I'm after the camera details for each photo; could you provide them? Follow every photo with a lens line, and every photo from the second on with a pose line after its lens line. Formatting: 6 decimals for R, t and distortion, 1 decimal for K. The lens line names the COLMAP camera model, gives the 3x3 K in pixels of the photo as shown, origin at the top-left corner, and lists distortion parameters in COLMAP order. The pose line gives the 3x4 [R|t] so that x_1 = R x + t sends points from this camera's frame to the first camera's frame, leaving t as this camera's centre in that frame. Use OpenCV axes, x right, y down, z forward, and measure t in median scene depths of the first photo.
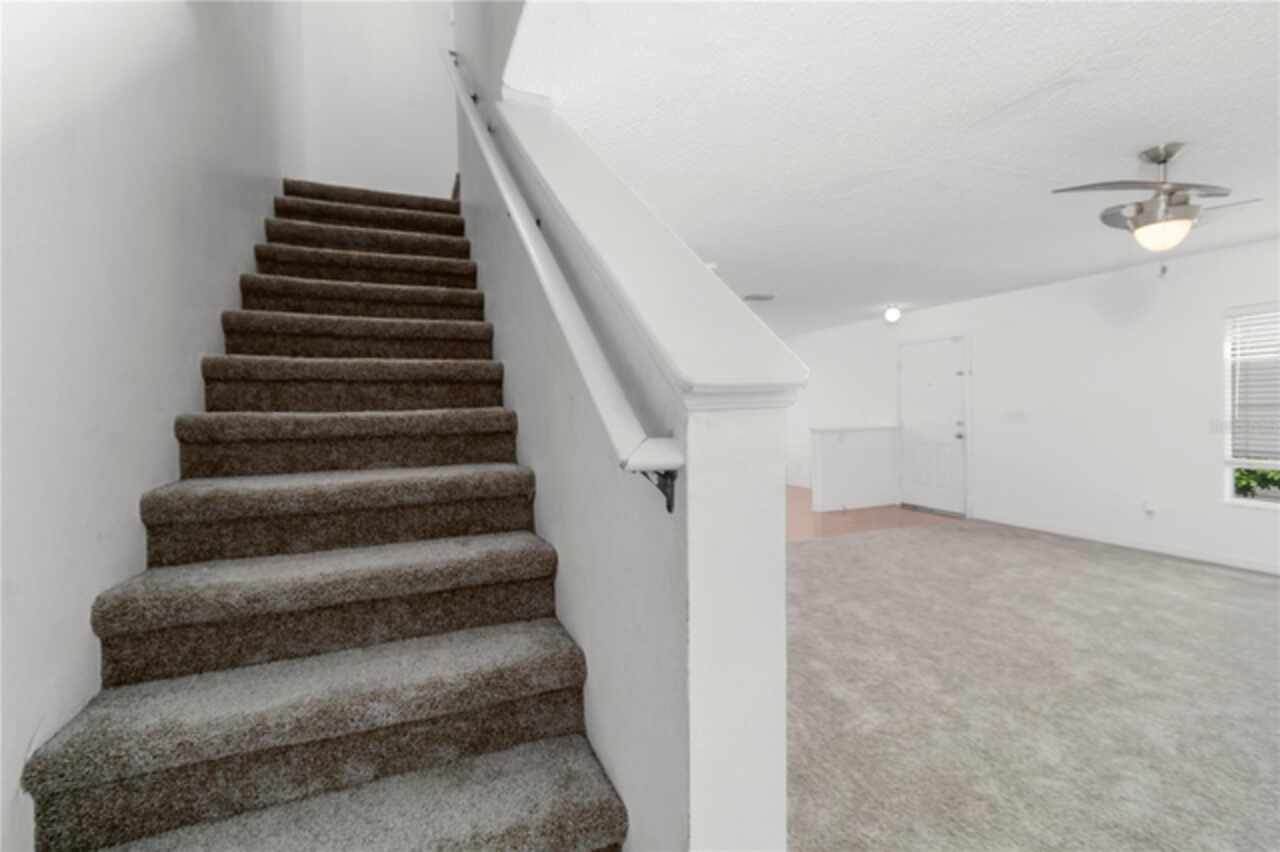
lens RADIAL K [[570.8, 0, 646.1], [0, 570.8, 417.2], [0, 0, 1]] dist [-0.000658, -0.000102]
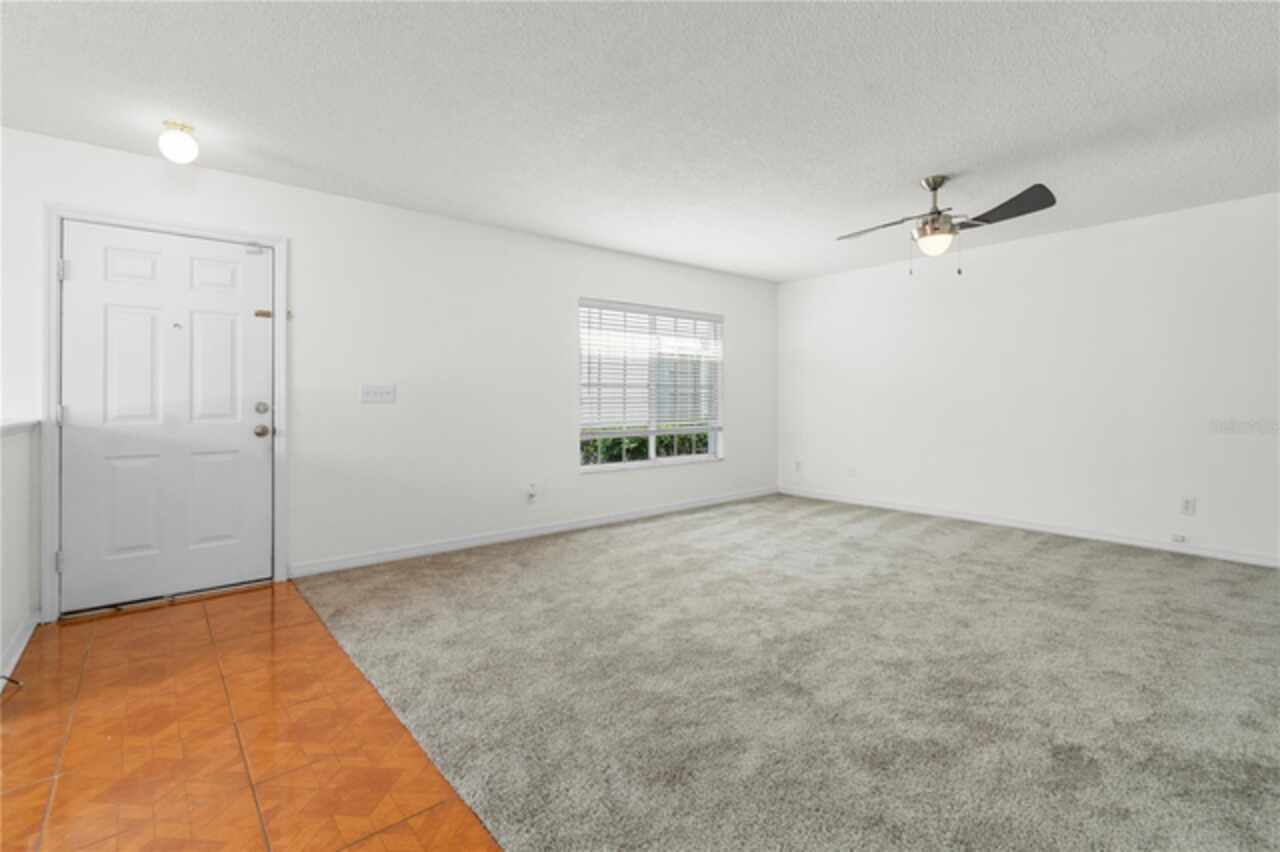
lens RADIAL K [[571.3, 0, 650.8], [0, 571.3, 394.0], [0, 0, 1]] dist [-0.001688, -0.000397]
pose [[-0.306180, 0.024366, 0.951662, -0.090234], [0.018019, 0.999642, -0.019797, 0.021127], [-0.951803, 0.011087, -0.306509, 1.124386]]
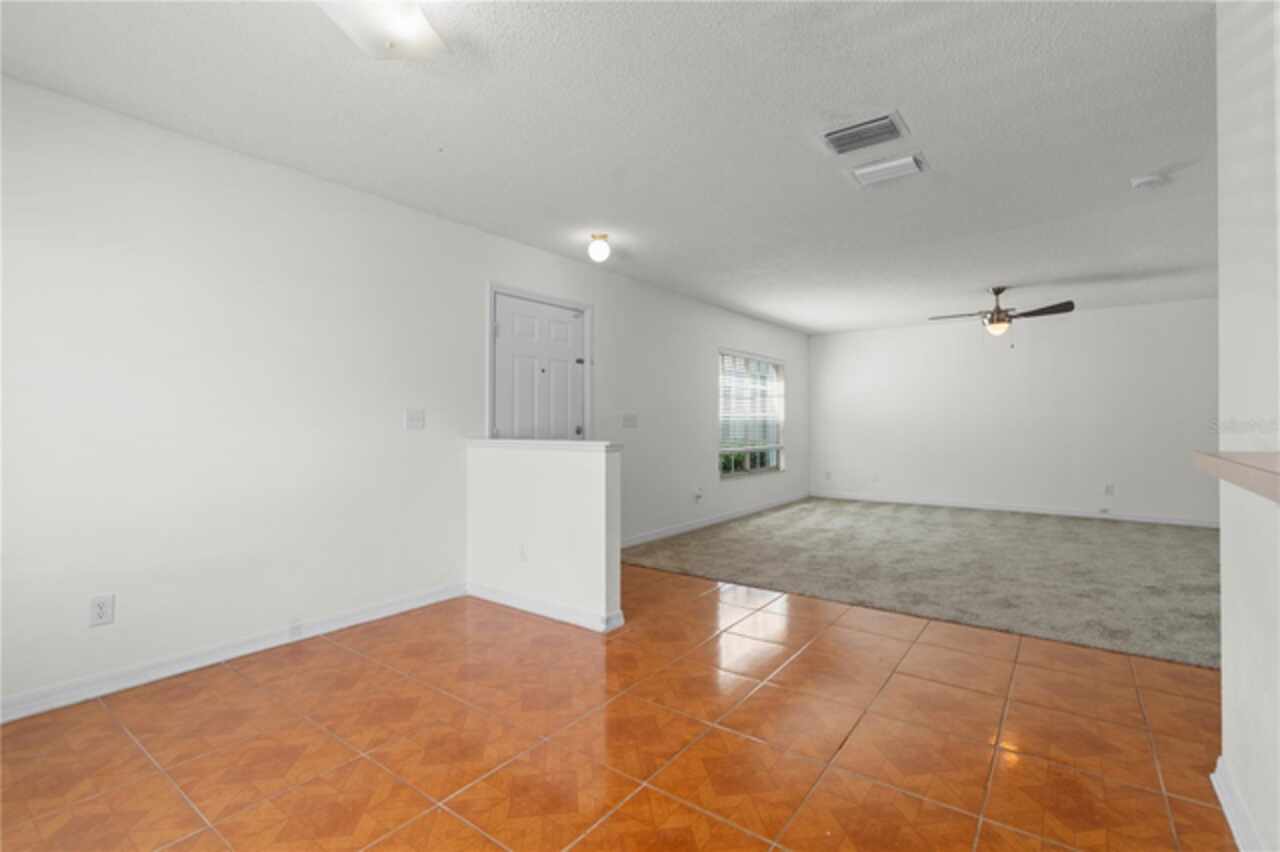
lens RADIAL K [[570.8, 0, 646.1], [0, 570.8, 417.2], [0, 0, 1]] dist [-0.000658, -0.000102]
pose [[-0.506493, 0.027302, 0.861812, -0.153108], [0.019537, 0.999605, -0.020185, 0.014333], [-0.862023, 0.006613, -0.506826, 1.774865]]
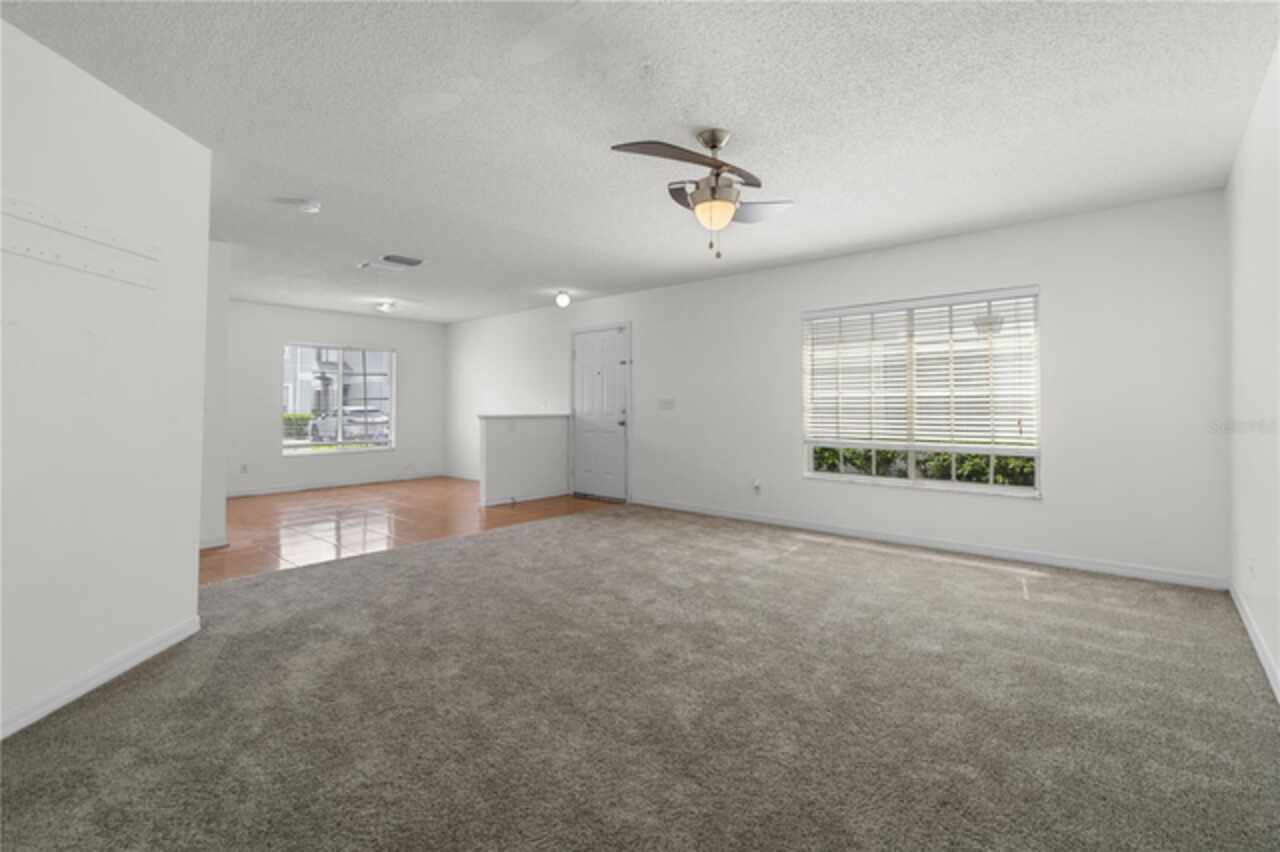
lens RADIAL K [[578.2, 0, 653.1], [0, 578.2, 390.6], [0, 0, 1]] dist [0.000262, -0.000057]
pose [[0.891918, 0.030333, 0.451179, 0.174507], [-0.011664, 0.998959, -0.044102, 0.027073], [-0.452047, 0.034073, 0.891343, 0.059705]]
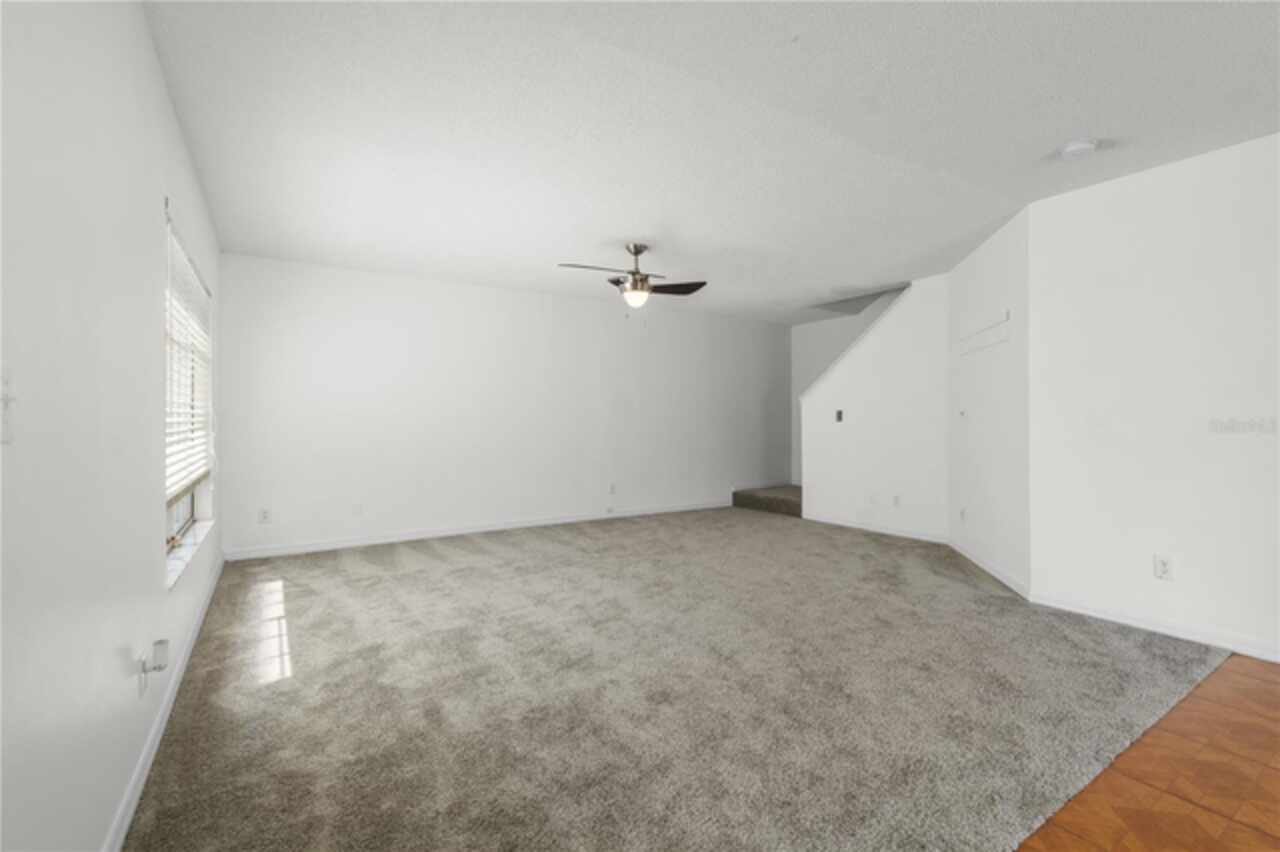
lens RADIAL K [[570.8, 0, 646.1], [0, 570.8, 417.2], [0, 0, 1]] dist [-0.000658, -0.000102]
pose [[-0.983277, 0.020022, -0.181014, 0.642369], [0.018560, 0.999780, 0.009765, 0.003140], [0.181170, 0.006243, -0.983432, 1.453173]]
